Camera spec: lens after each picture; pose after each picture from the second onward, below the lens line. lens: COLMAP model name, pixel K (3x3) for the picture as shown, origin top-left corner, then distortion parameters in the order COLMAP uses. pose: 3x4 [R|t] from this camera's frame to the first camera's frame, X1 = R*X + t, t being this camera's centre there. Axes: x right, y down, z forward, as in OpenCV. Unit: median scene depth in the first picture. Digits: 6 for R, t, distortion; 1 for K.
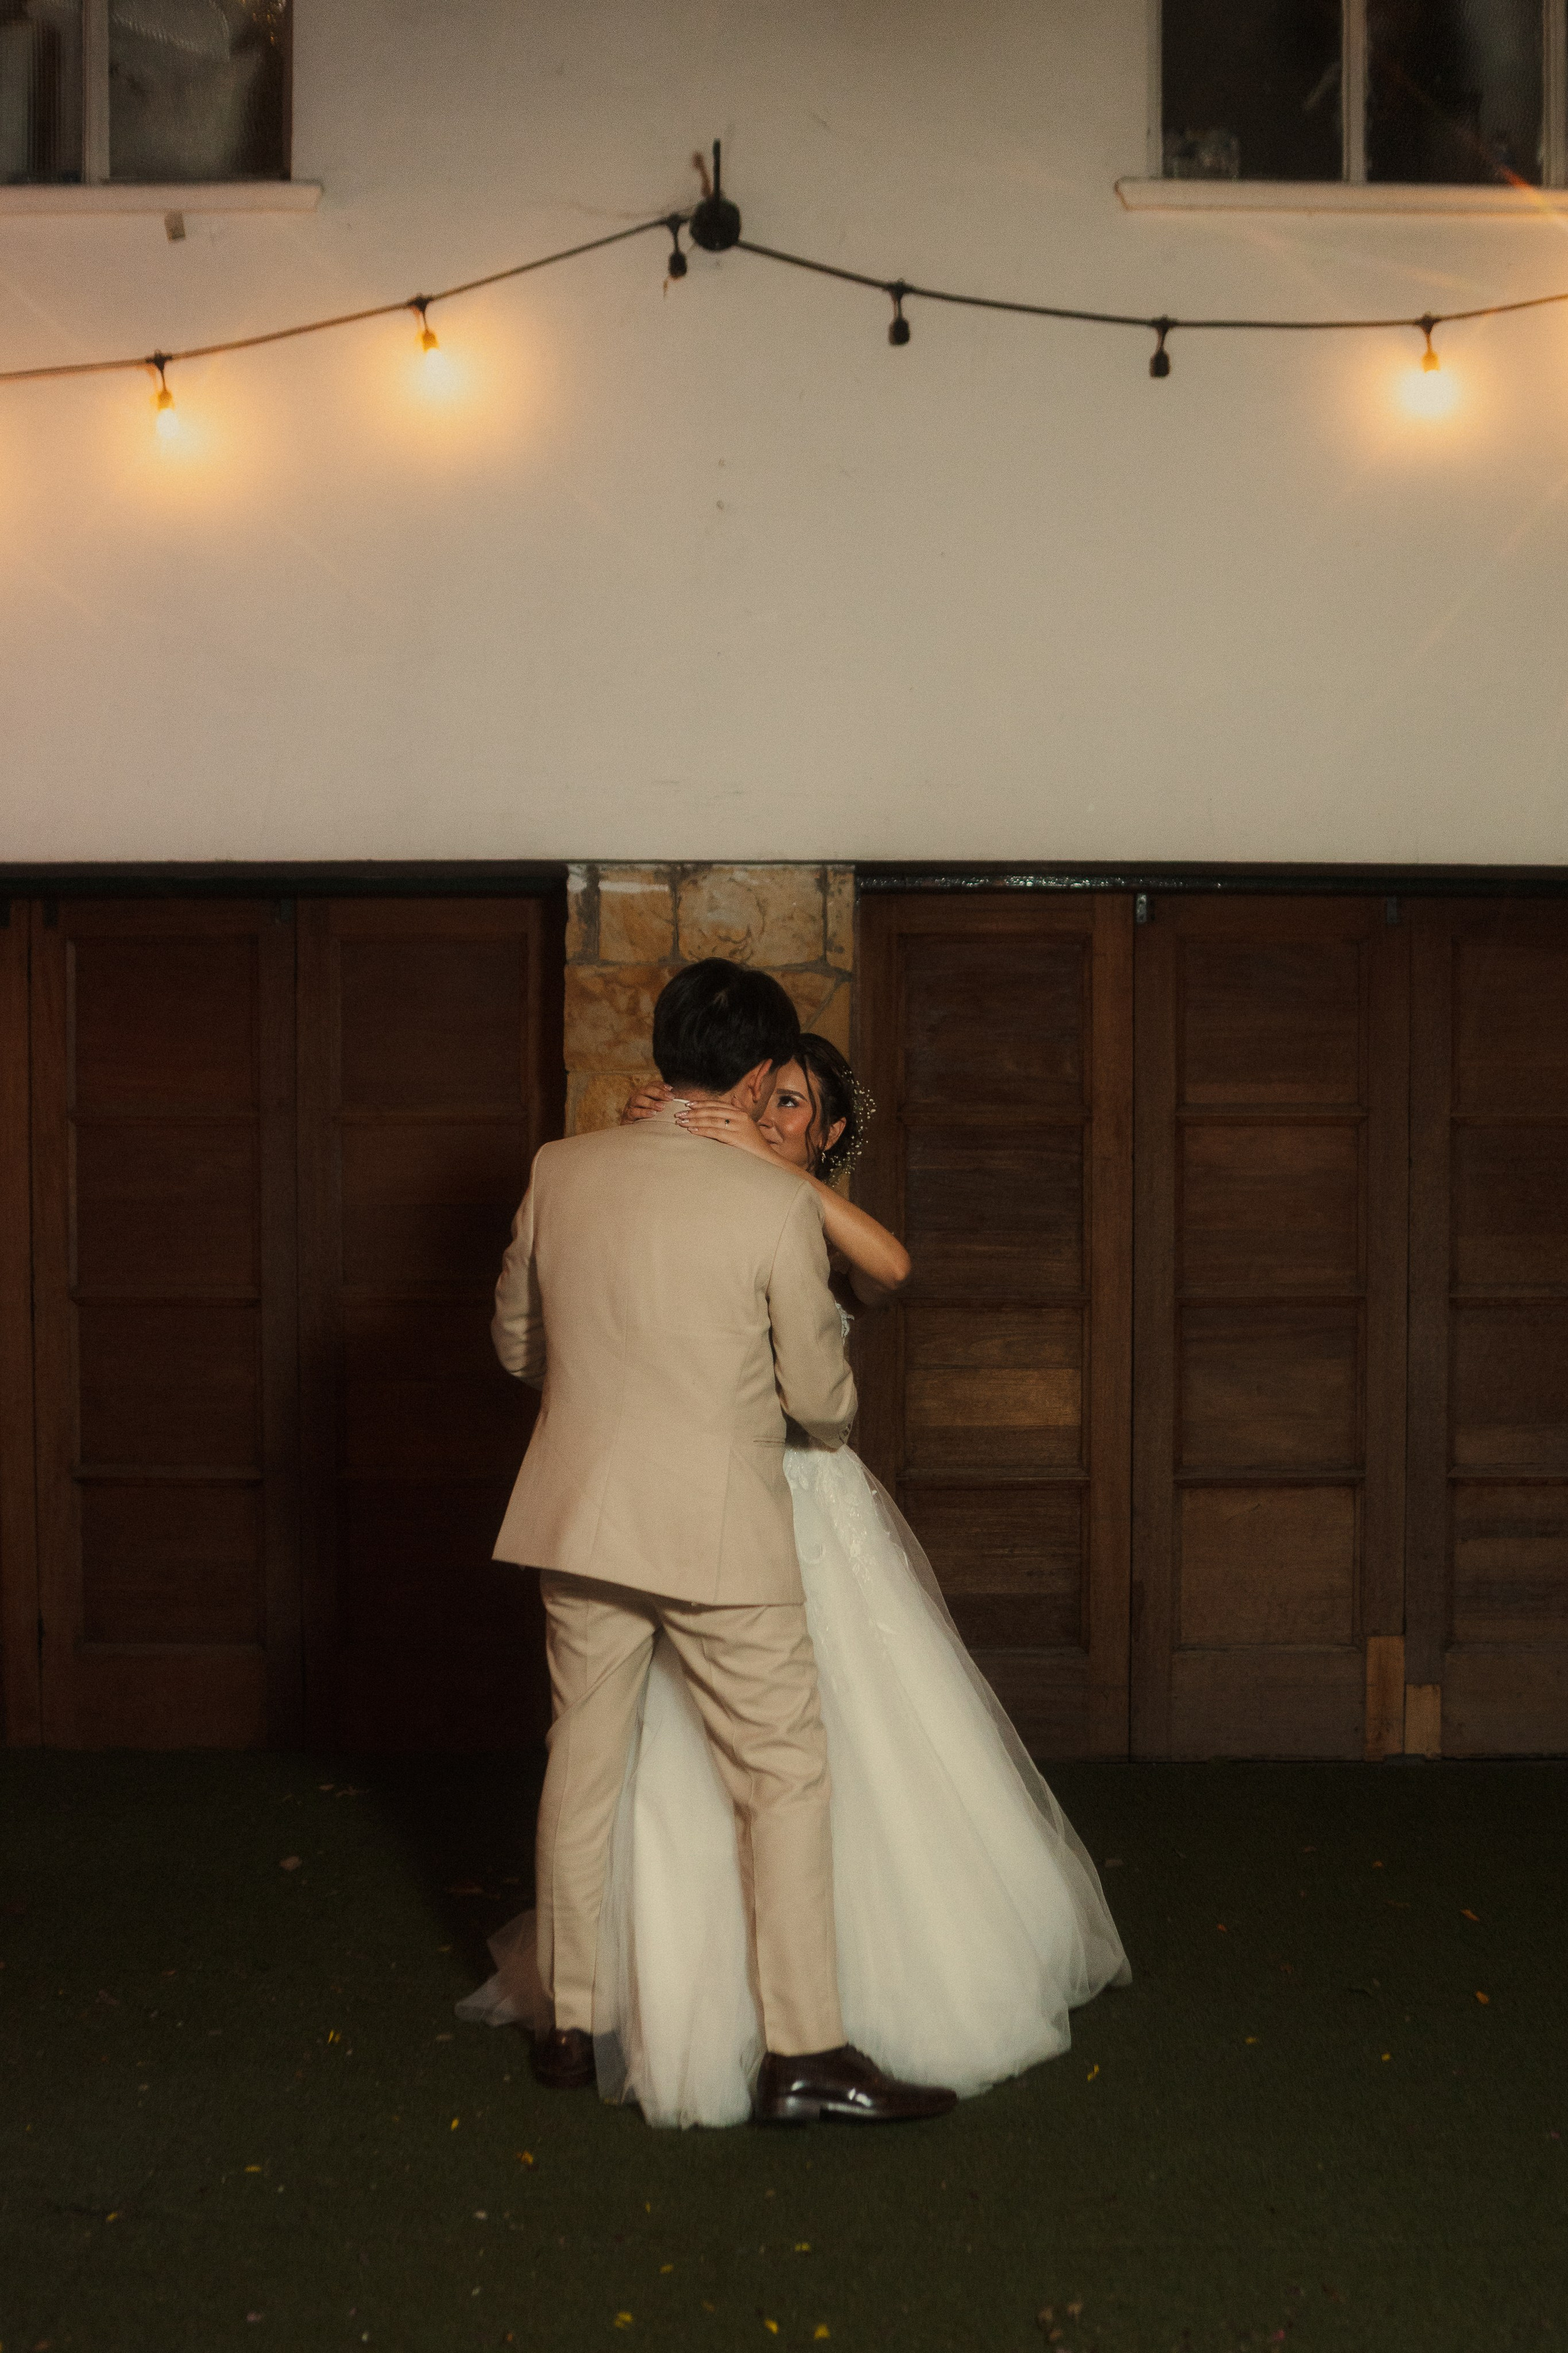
lens RADIAL K [[2900.6, 0, 901.2], [0, 2900.6, 1255.7], [0, 0, 1]] dist [-0.128565, 0.118053]
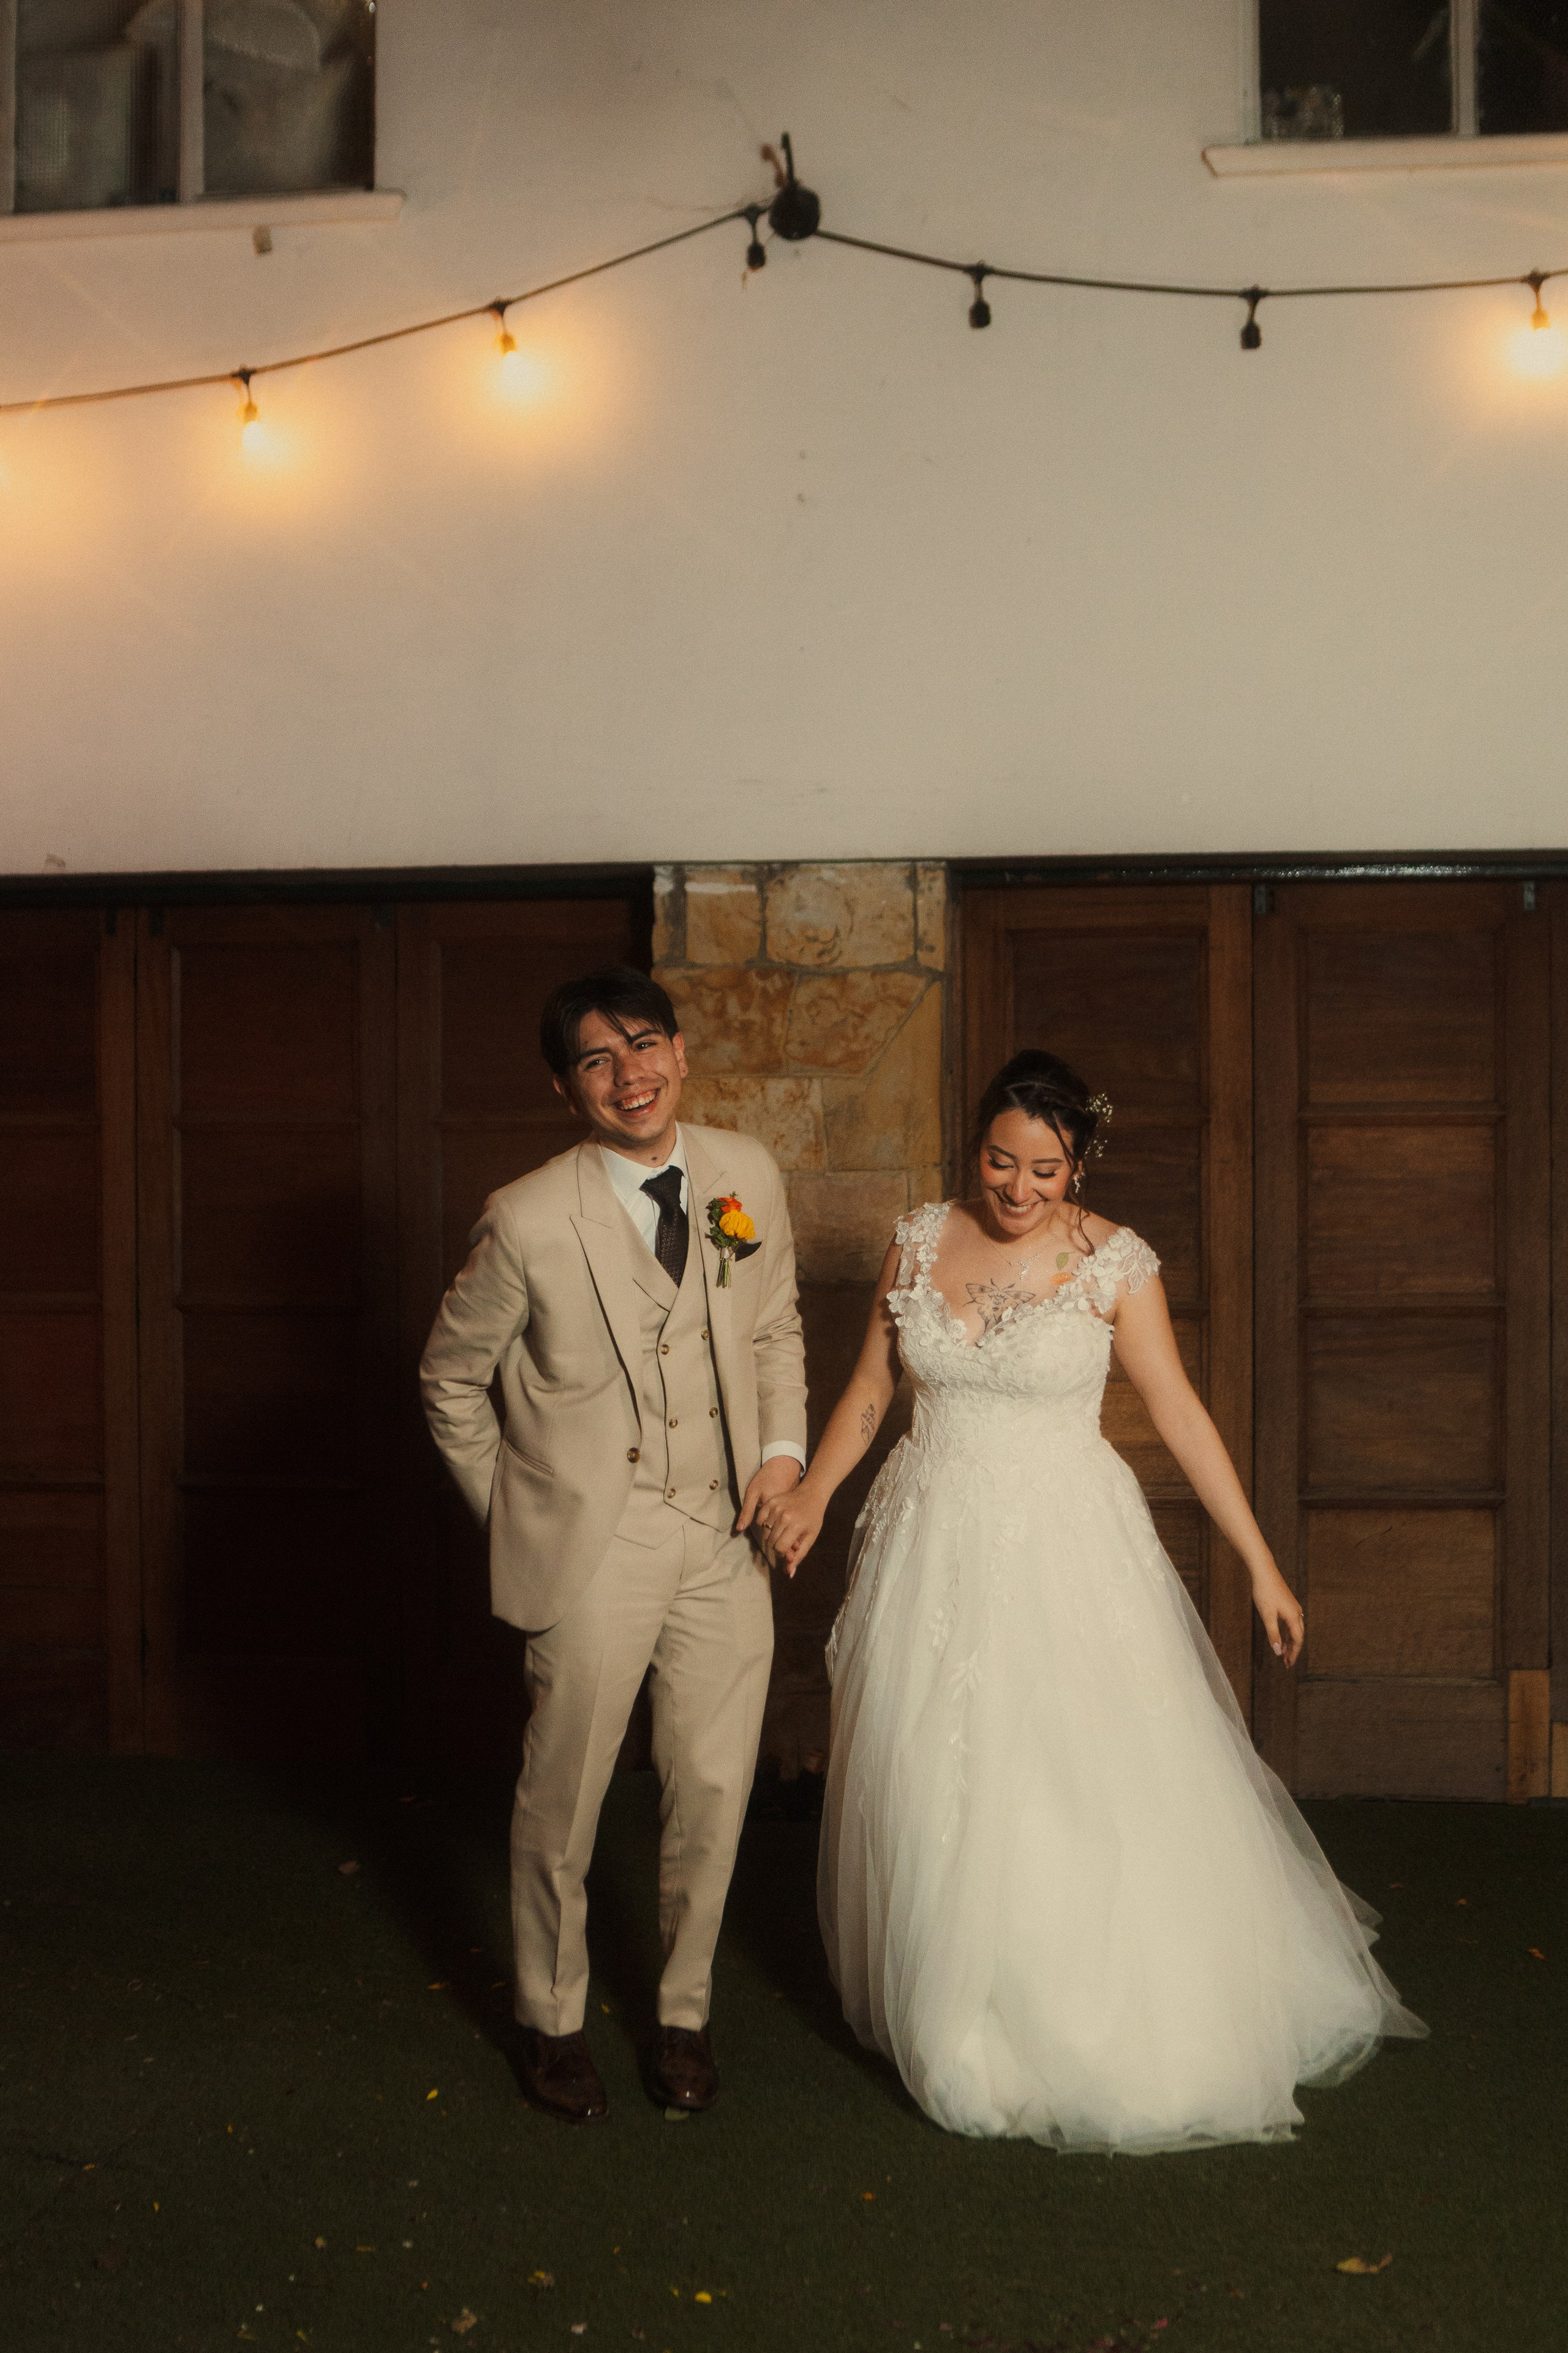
lens RADIAL K [[3270.6, 0, 728.6], [0, 3270.6, 1157.6], [0, 0, 1]] dist [-0.123076, 0.074223]
pose [[0.985550, -0.005260, -0.169306, 0.097180], [-0.000177, 0.999485, -0.032077, -0.000417], [0.169387, 0.031644, 0.985041, -0.089018]]
